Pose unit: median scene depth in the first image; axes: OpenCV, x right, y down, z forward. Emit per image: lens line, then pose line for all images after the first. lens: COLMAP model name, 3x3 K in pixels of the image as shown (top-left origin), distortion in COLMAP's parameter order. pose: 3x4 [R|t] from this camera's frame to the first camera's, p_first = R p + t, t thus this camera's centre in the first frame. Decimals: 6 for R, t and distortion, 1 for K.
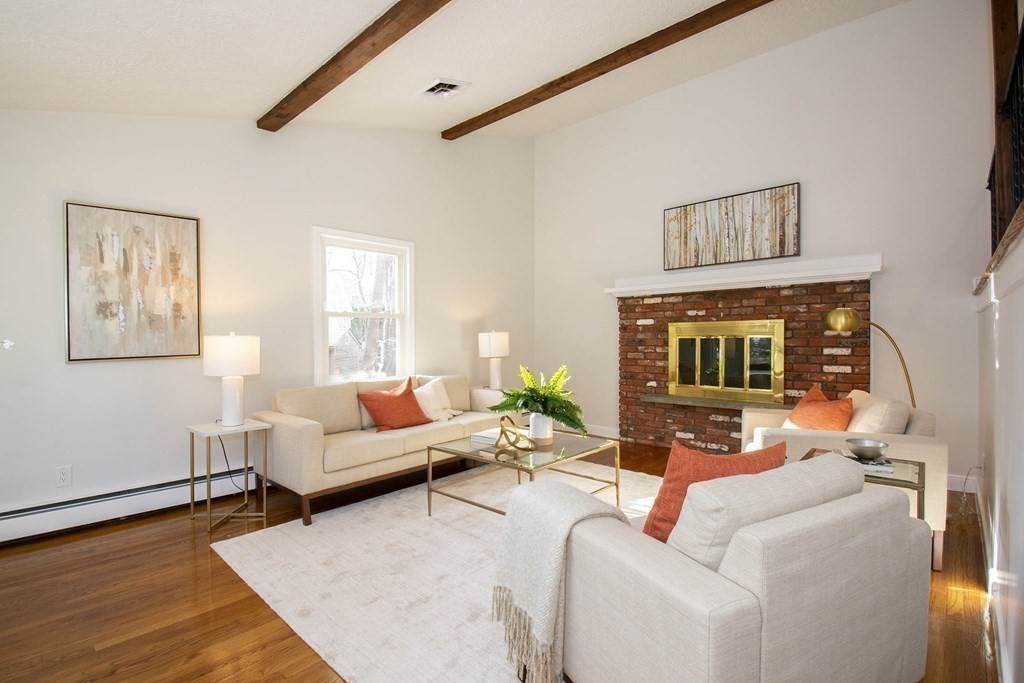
lens RADIAL K [[458.9, 0, 501.0], [0, 458.9, 341.5], [0, 0, 1]] dist [0.021496, -0.028801]
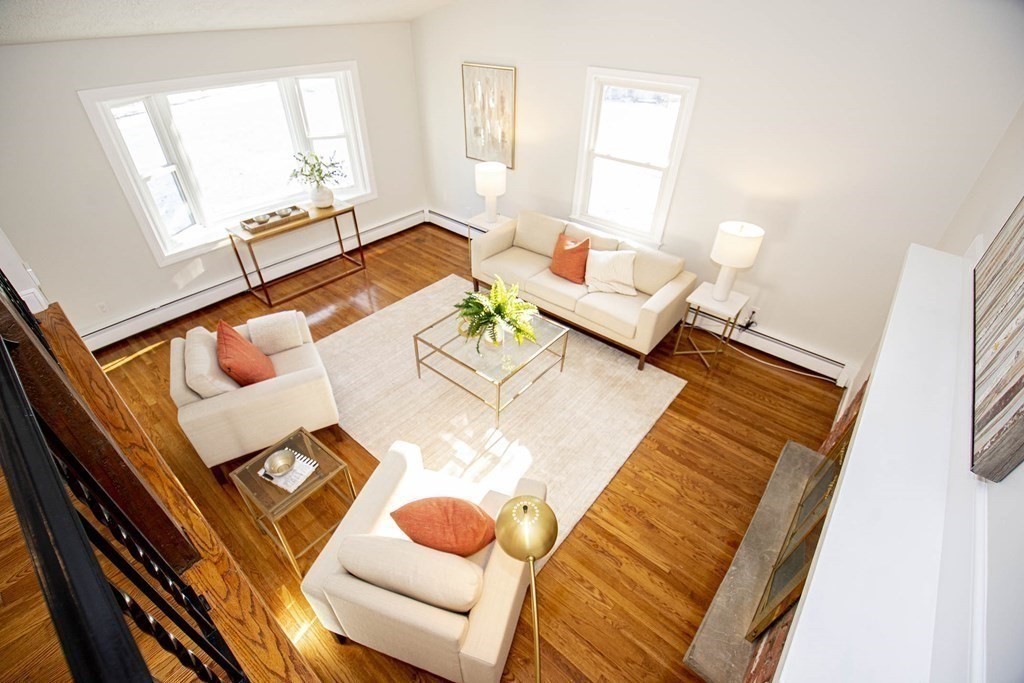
lens RADIAL K [[458.9, 0, 501.0], [0, 458.9, 341.5], [0, 0, 1]] dist [0.021496, -0.028801]
pose [[0.045233, 0.614045, -0.787974, 1.014871], [-0.022047, 0.789203, 0.613737, -0.502460], [0.998733, -0.010388, 0.049236, 0.945843]]
